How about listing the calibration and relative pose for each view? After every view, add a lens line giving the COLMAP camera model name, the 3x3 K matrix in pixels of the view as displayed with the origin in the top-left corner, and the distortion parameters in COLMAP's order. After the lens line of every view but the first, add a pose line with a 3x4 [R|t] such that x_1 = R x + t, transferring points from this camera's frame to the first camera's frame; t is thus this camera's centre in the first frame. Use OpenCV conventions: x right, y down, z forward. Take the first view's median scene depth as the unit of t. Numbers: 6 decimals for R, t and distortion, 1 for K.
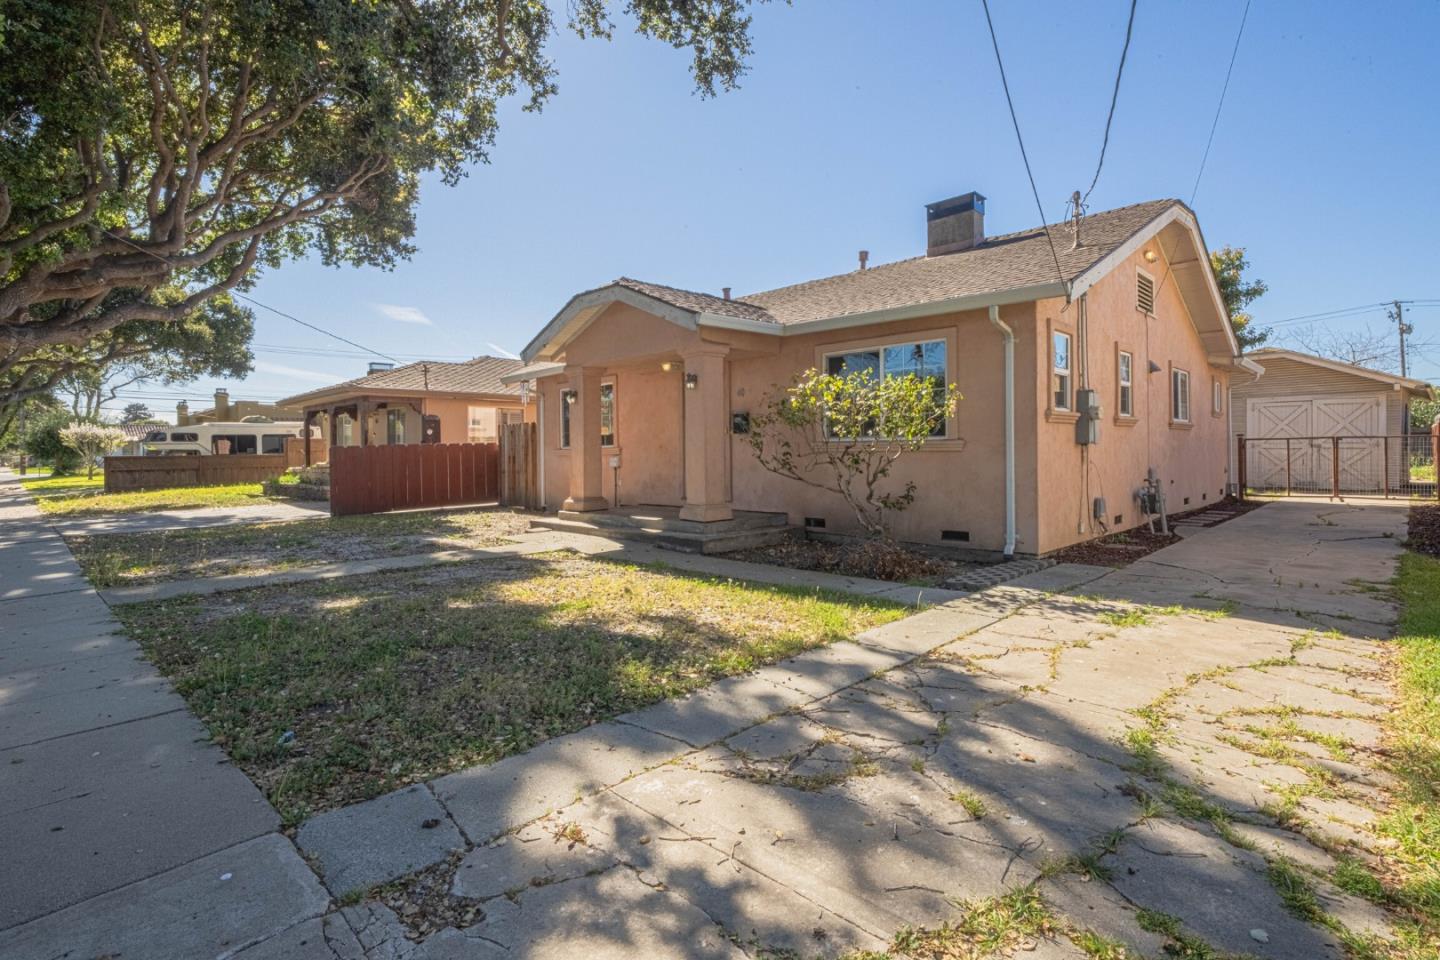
lens RADIAL K [[694.0, 0, 713.3], [0, 694.0, 455.8], [0, 0, 1]] dist [0.000560, 0.000429]
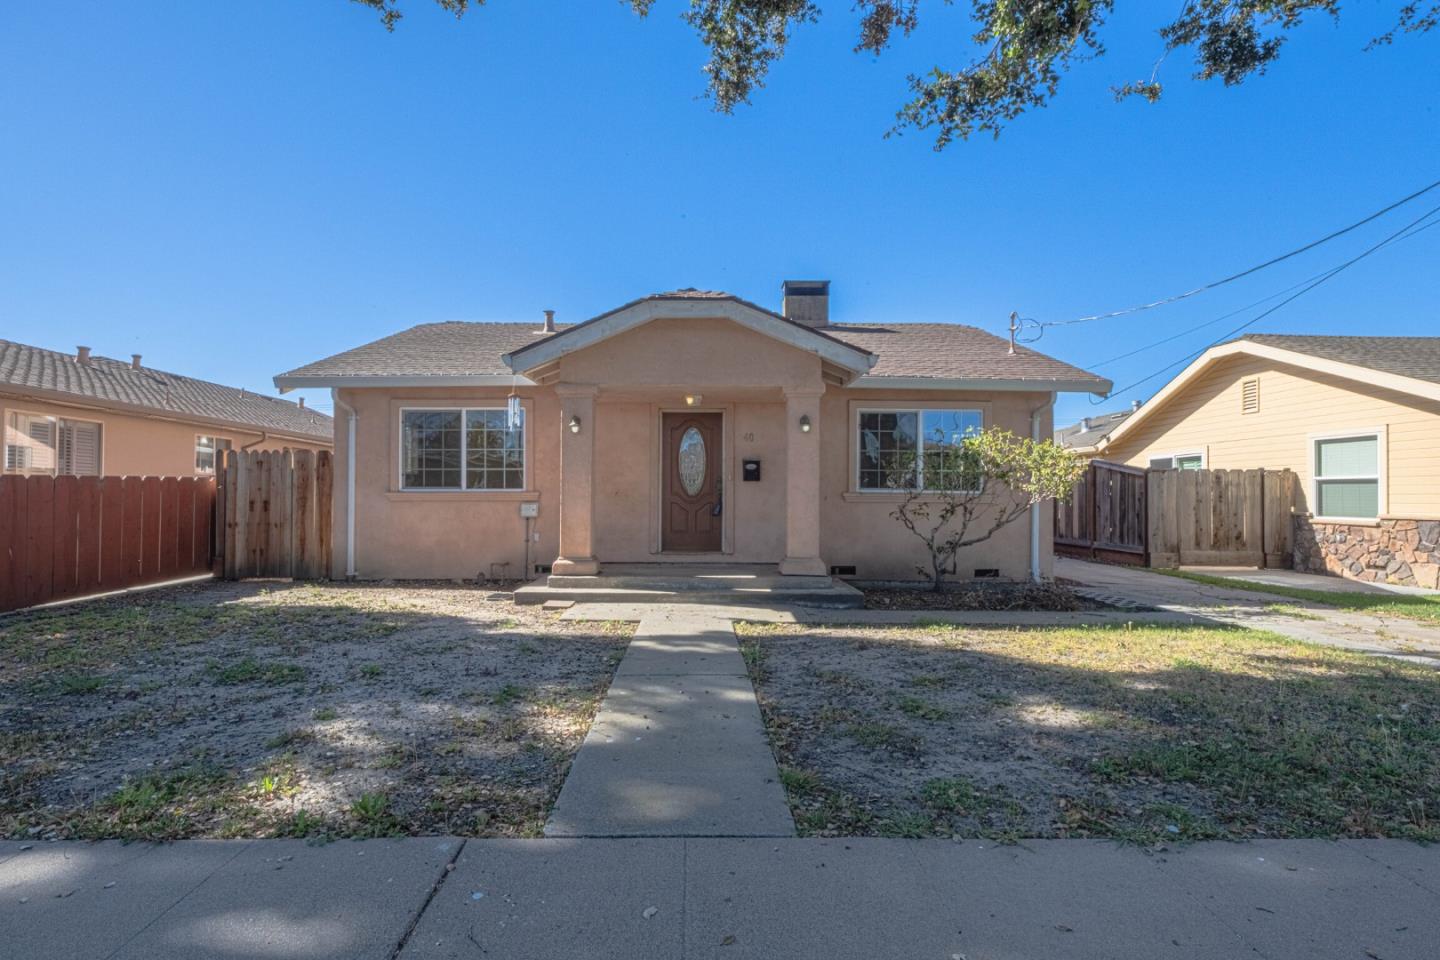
lens RADIAL K [[655.3, 0, 714.4], [0, 655.3, 502.8], [0, 0, 1]] dist [0.002172, 0.000107]
pose [[0.718760, 0.011179, 0.695168, -0.591170], [-0.010582, 0.999931, -0.005138, 0.002371], [-0.695177, -0.003663, 0.718829, 0.378586]]
